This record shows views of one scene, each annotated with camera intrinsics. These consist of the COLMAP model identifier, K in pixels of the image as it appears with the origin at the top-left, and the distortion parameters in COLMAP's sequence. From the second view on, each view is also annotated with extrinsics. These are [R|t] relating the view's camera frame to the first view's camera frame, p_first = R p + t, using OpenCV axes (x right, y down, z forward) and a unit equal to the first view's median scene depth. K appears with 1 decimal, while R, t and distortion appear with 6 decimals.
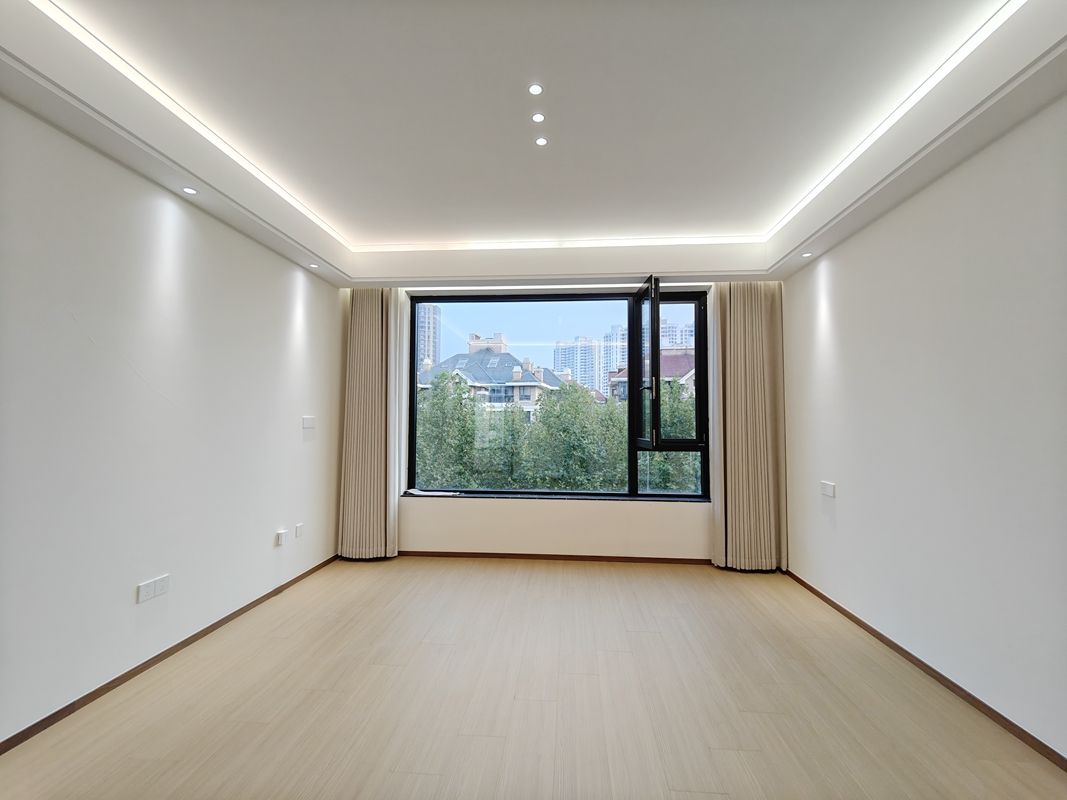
lens RADIAL K [[462.5, 0, 550.0], [0, 462.5, 399.4], [0, 0, 1]] dist [0.002640, -0.004870]
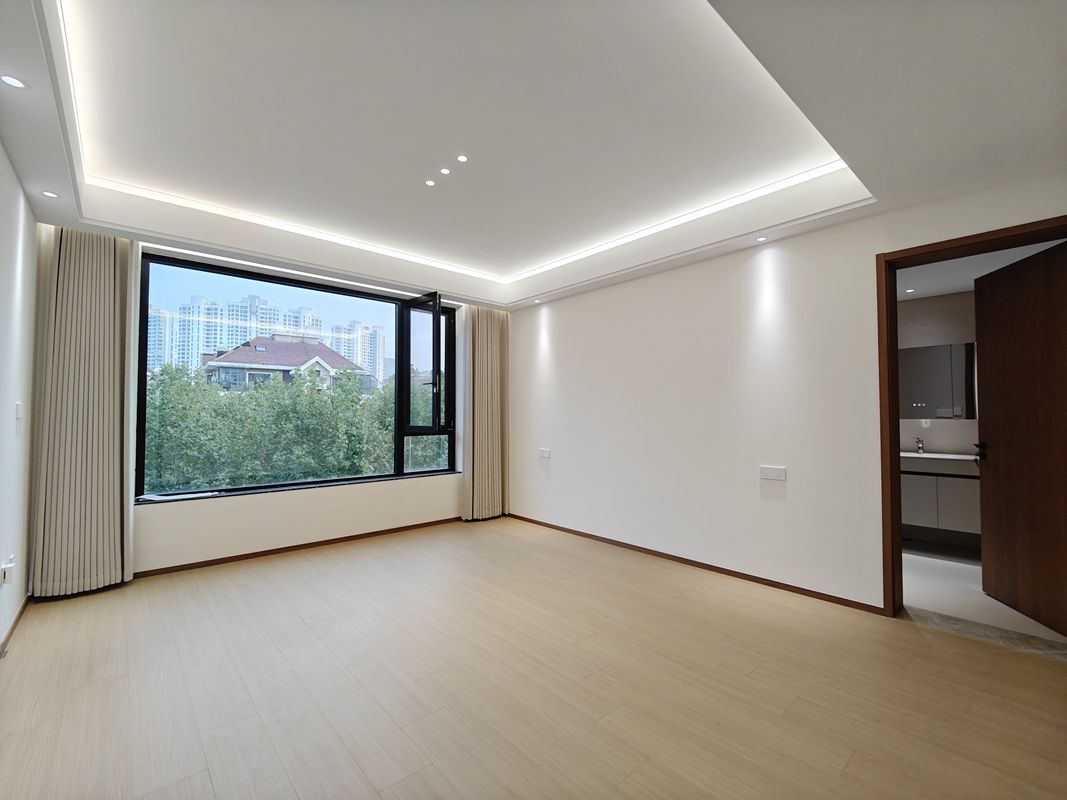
lens RADIAL K [[462.5, 0, 543.2], [0, 462.5, 404.2], [0, 0, 1]] dist [0.002640, -0.004870]
pose [[0.681930, 0.011742, 0.731323, -0.434934], [-0.030991, 0.999437, 0.012852, 0.004527], [-0.730760, -0.031429, 0.681910, -0.050007]]
